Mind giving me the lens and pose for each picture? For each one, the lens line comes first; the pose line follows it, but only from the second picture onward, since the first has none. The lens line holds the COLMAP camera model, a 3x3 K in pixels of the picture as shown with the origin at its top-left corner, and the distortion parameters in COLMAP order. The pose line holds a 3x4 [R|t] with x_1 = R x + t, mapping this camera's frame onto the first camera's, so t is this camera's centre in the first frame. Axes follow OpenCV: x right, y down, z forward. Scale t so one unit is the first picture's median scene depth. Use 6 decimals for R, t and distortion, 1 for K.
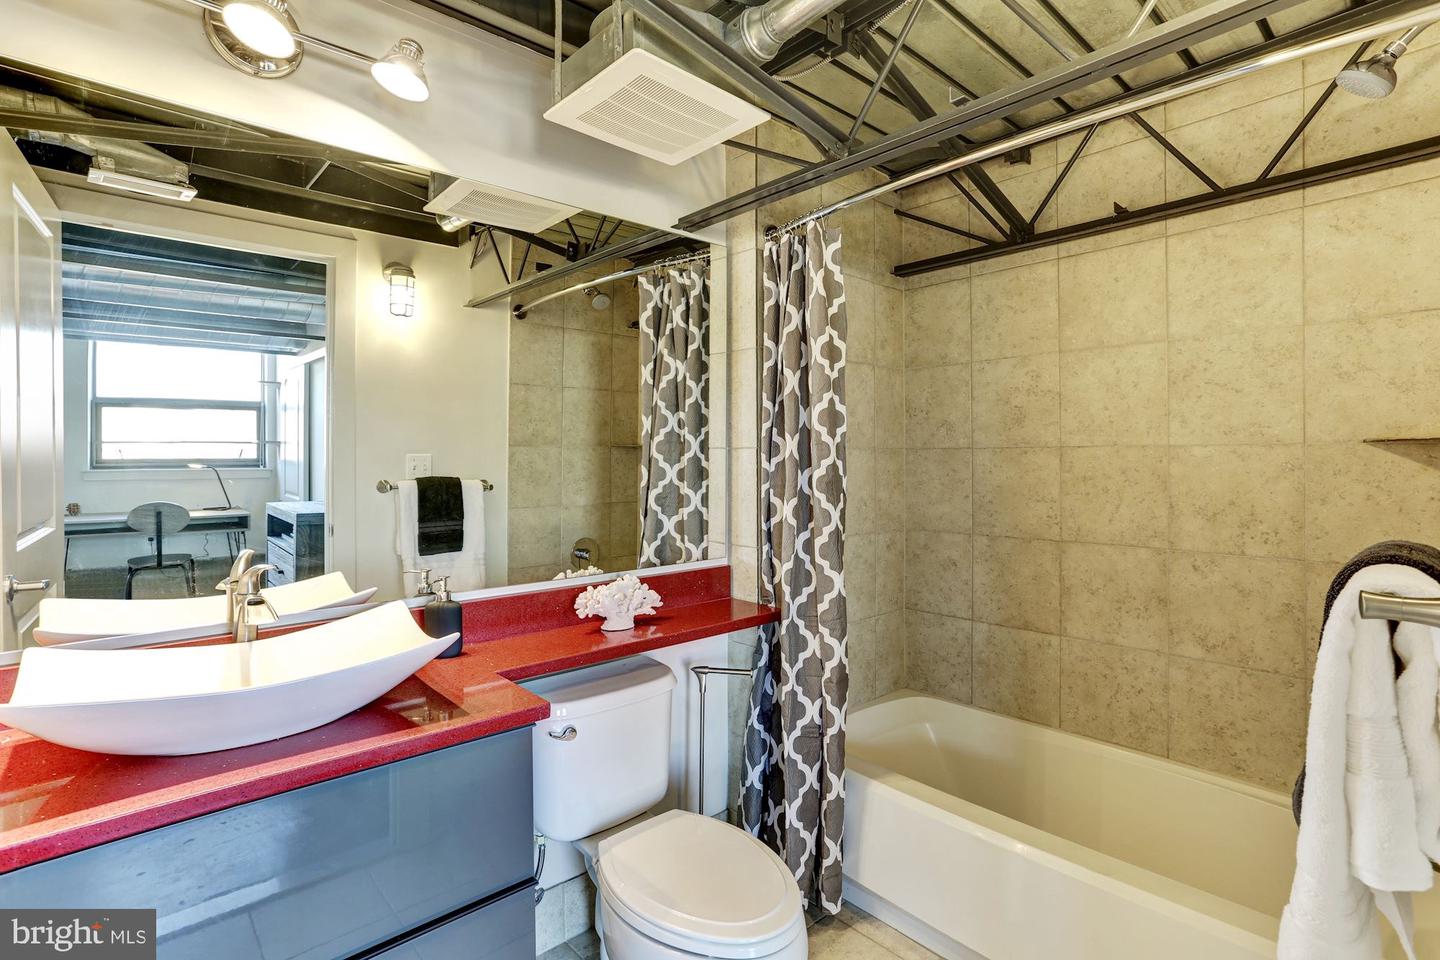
lens RADIAL K [[695.3, 0, 693.2], [0, 695.3, 465.4], [0, 0, 1]] dist [-0.064711, 0.030244]
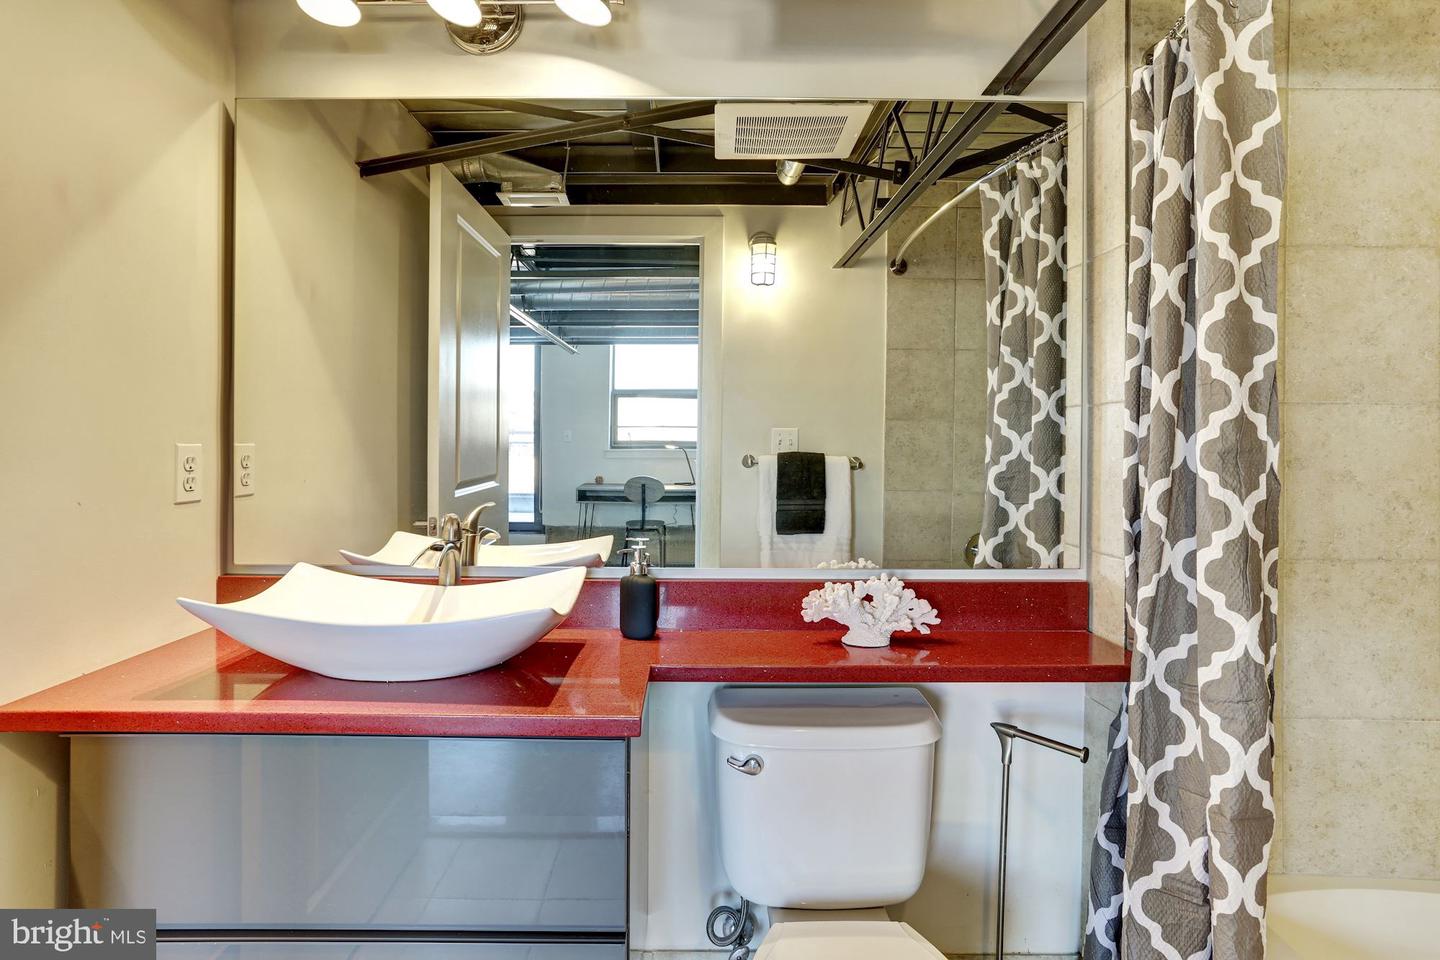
lens RADIAL K [[697.9, 0, 705.1], [0, 697.9, 451.4], [0, 0, 1]] dist [-0.061806, 0.041272]
pose [[0.755118, 0.010028, -0.655512, 0.206136], [-0.016829, 0.999850, -0.004090, 0.028602], [0.655373, 0.014120, 0.755173, 0.267763]]
